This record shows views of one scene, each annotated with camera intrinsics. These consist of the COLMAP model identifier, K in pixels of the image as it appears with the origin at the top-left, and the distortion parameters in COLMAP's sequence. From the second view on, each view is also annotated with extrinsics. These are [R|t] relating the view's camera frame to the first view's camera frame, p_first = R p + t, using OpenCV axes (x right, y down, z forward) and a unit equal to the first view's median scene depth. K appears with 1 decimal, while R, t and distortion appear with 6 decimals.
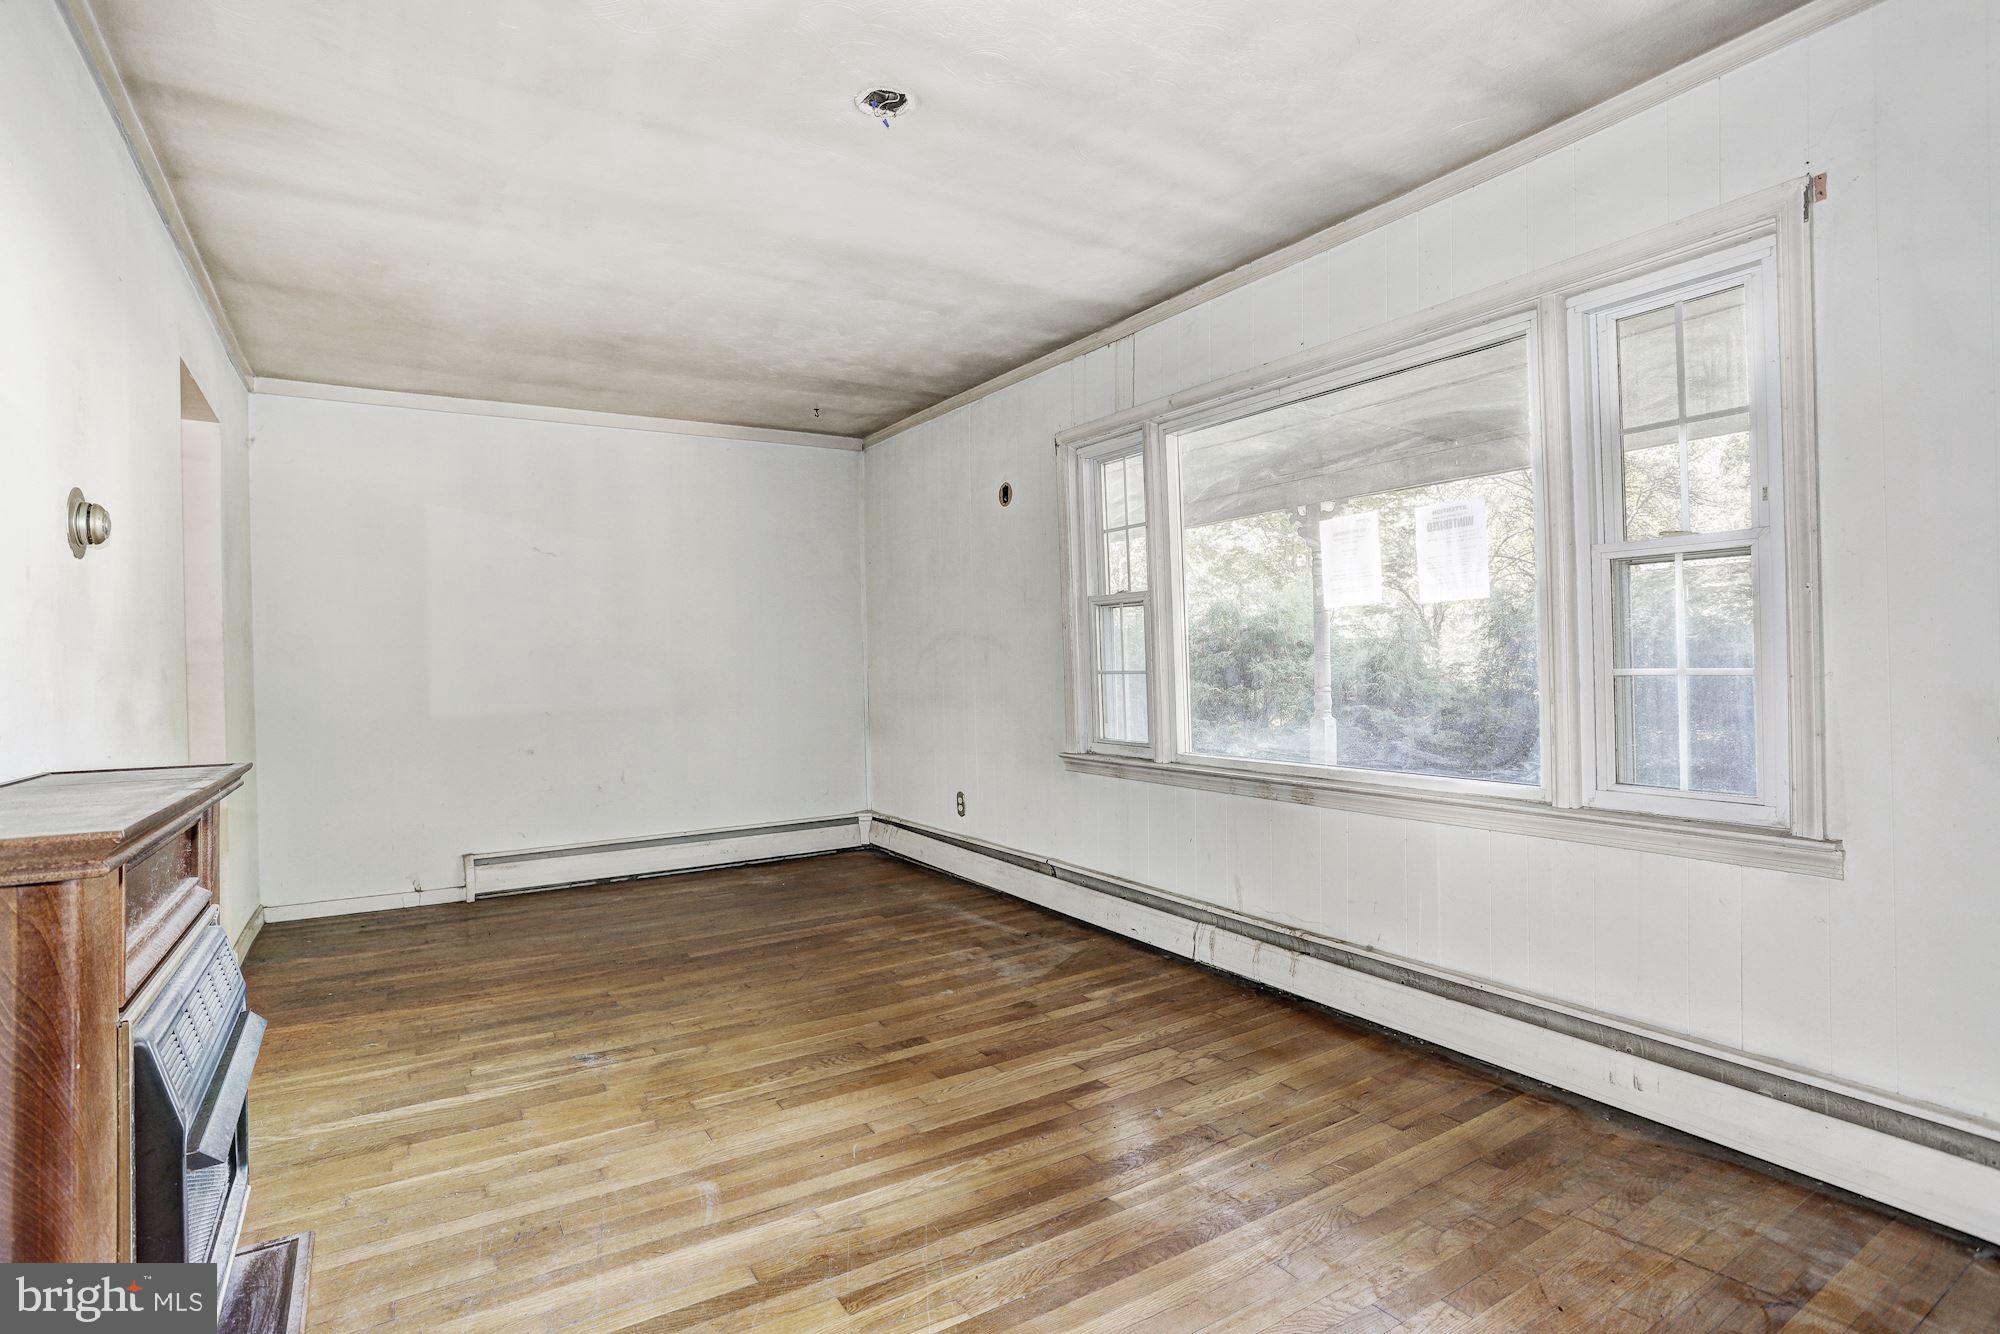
lens RADIAL K [[962.0, 0, 985.1], [0, 962.0, 661.8], [0, 0, 1]] dist [-0.052827, 0.034875]
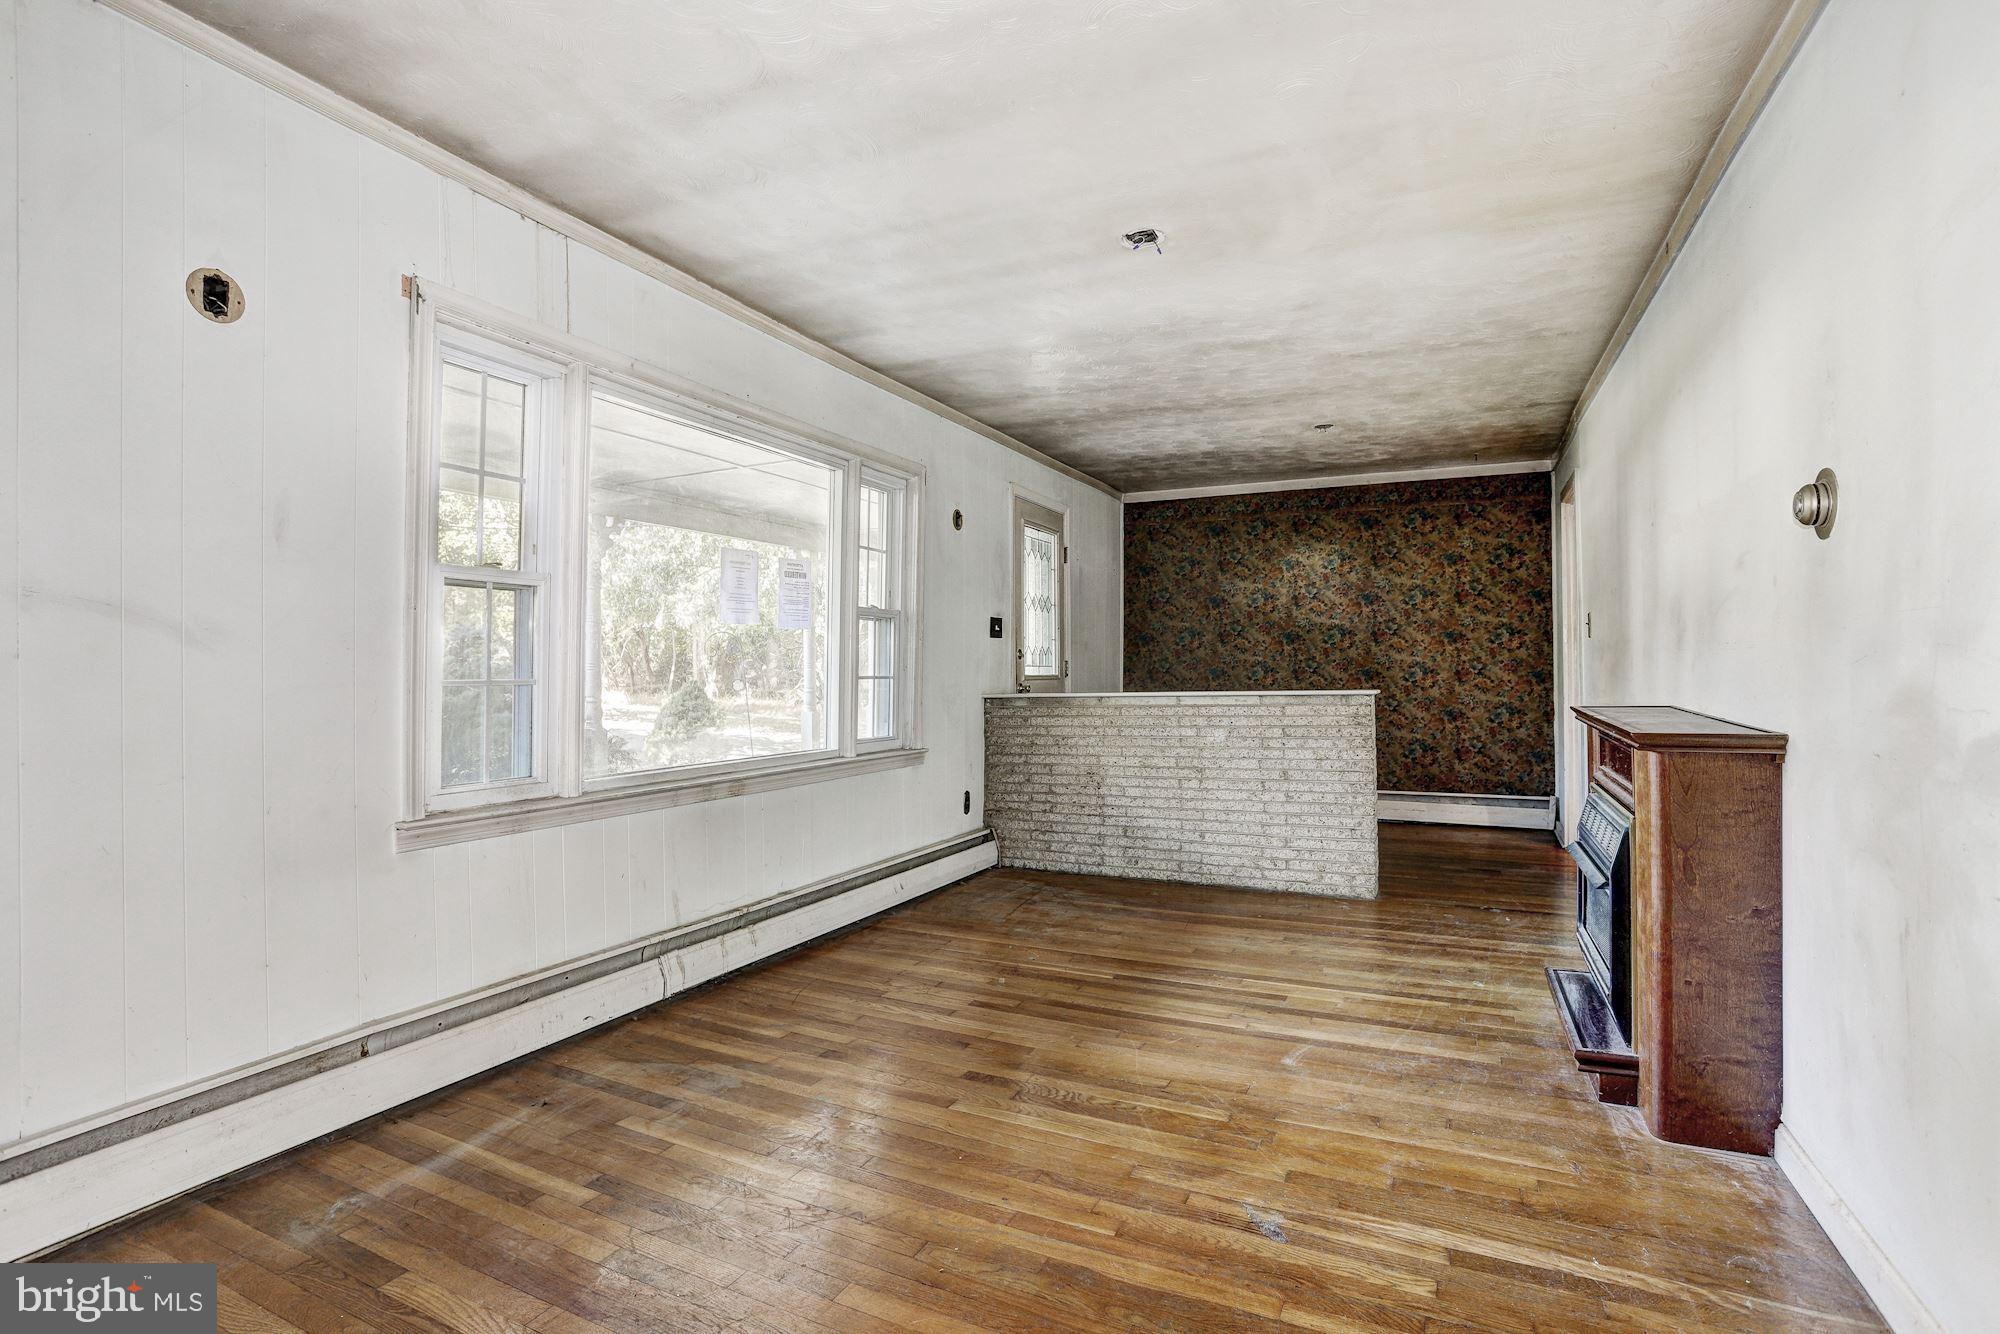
lens RADIAL K [[981.9, 0, 986.2], [0, 981.9, 658.2], [0, 0, 1]] dist [-0.071207, 0.039052]
pose [[-0.533810, 0.033241, 0.844951, -0.840424], [0.014114, 0.999438, -0.030402, 0.027710], [-0.845487, -0.004304, -0.533979, 1.434679]]
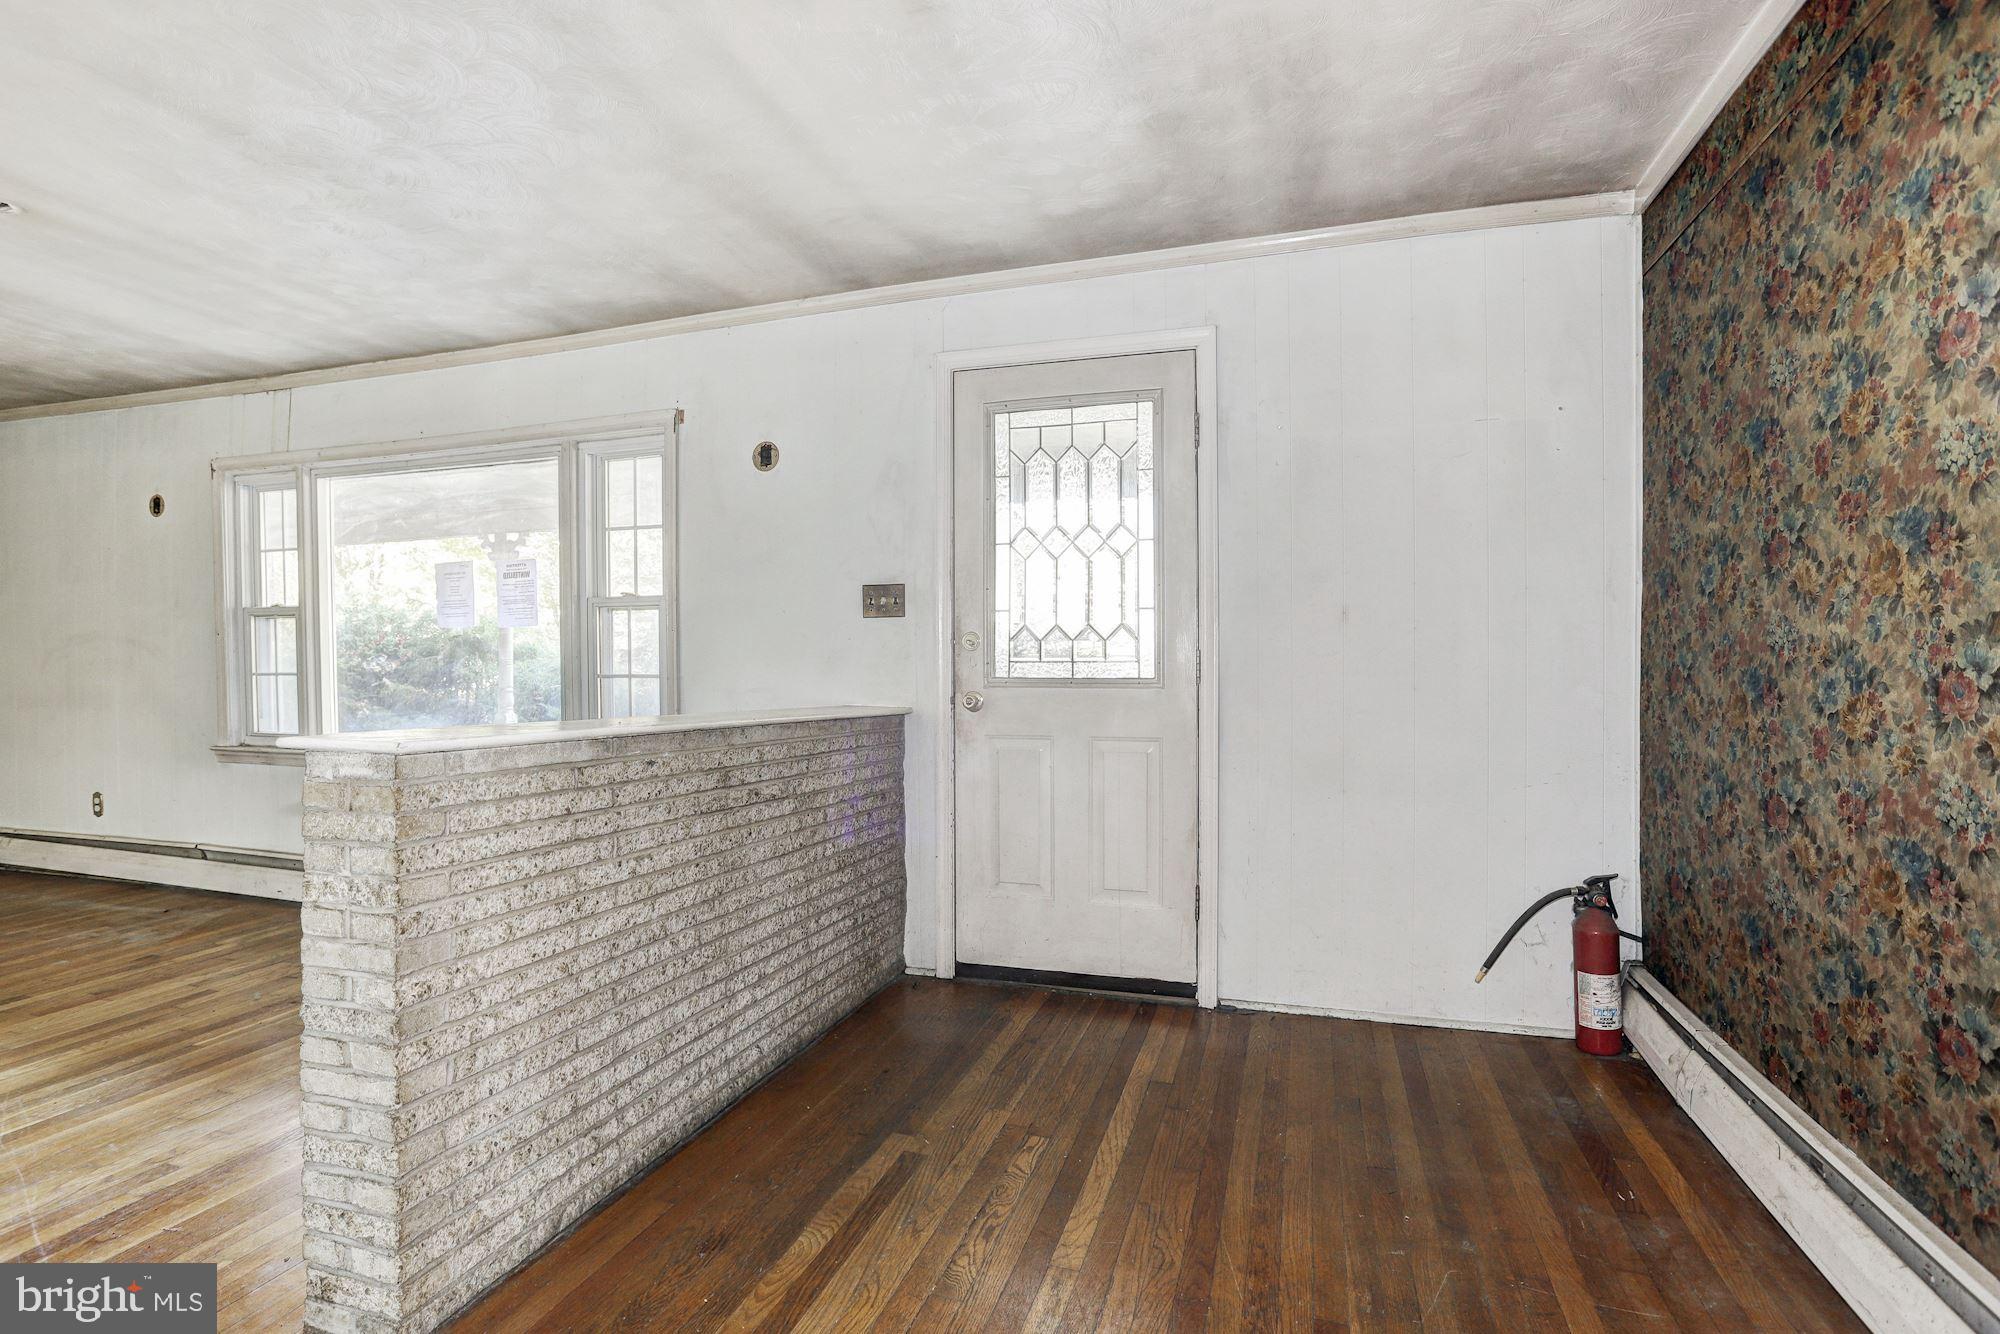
lens RADIAL K [[973.2, 0, 986.5], [0, 973.2, 661.6], [0, 0, 1]] dist [-0.064360, 0.030769]
pose [[0.766251, 0.015380, 0.642358, 0.084760], [-0.011843, 0.999882, -0.009812, -0.003838], [-0.642433, -0.000089, 0.766342, -0.565117]]
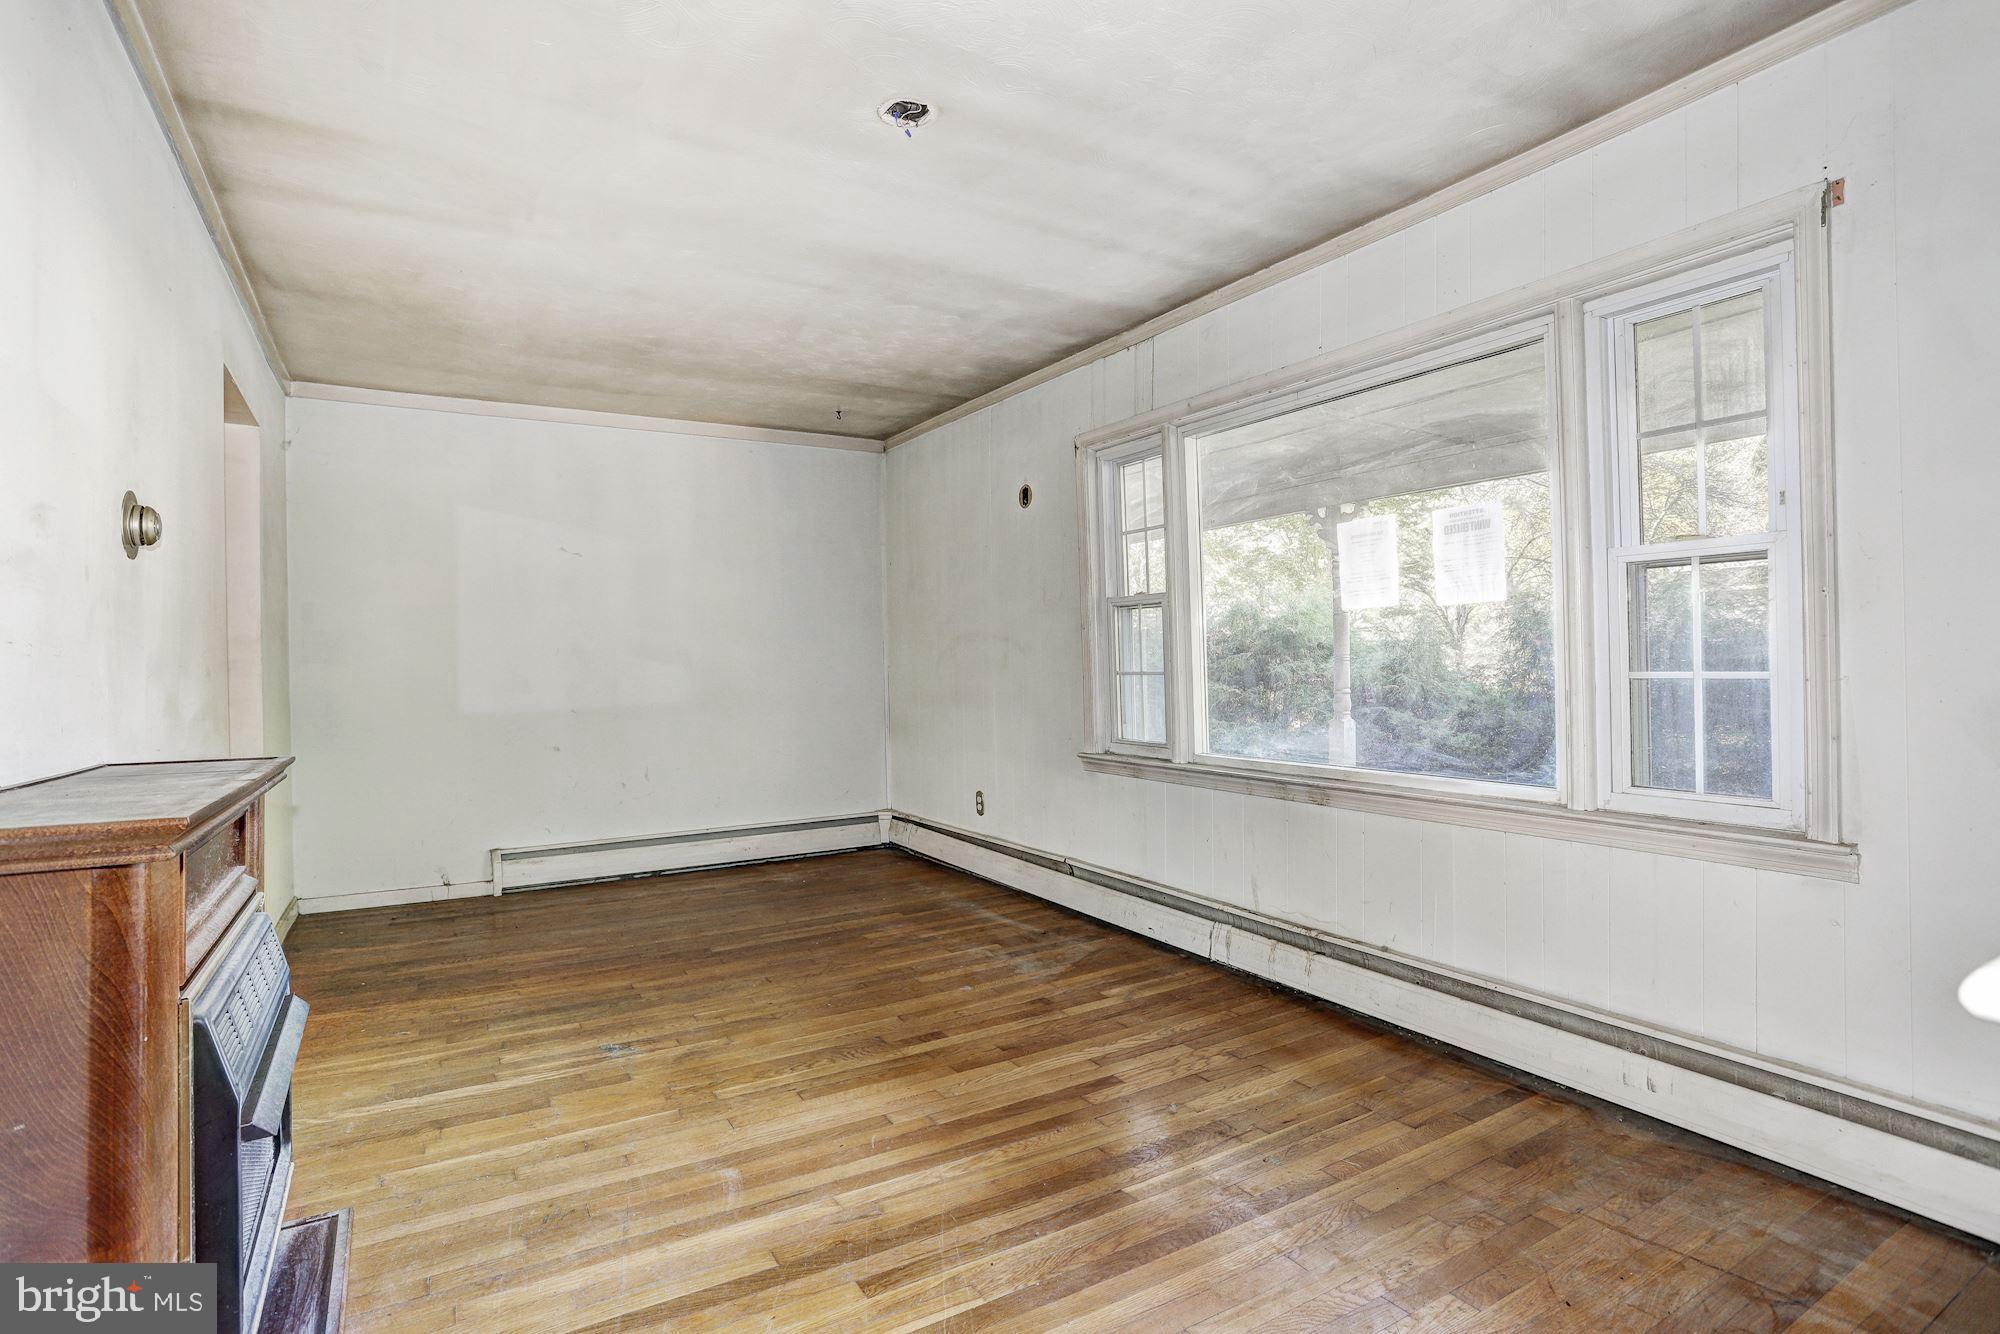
lens RADIAL K [[962.0, 0, 985.1], [0, 962.0, 661.8], [0, 0, 1]] dist [-0.052827, 0.034875]
pose [[0.999766, 0.004281, -0.021226, 0.001639], [-0.004289, 0.999991, -0.000329, 0.000074], [0.021225, 0.000420, 0.999775, -0.013211]]
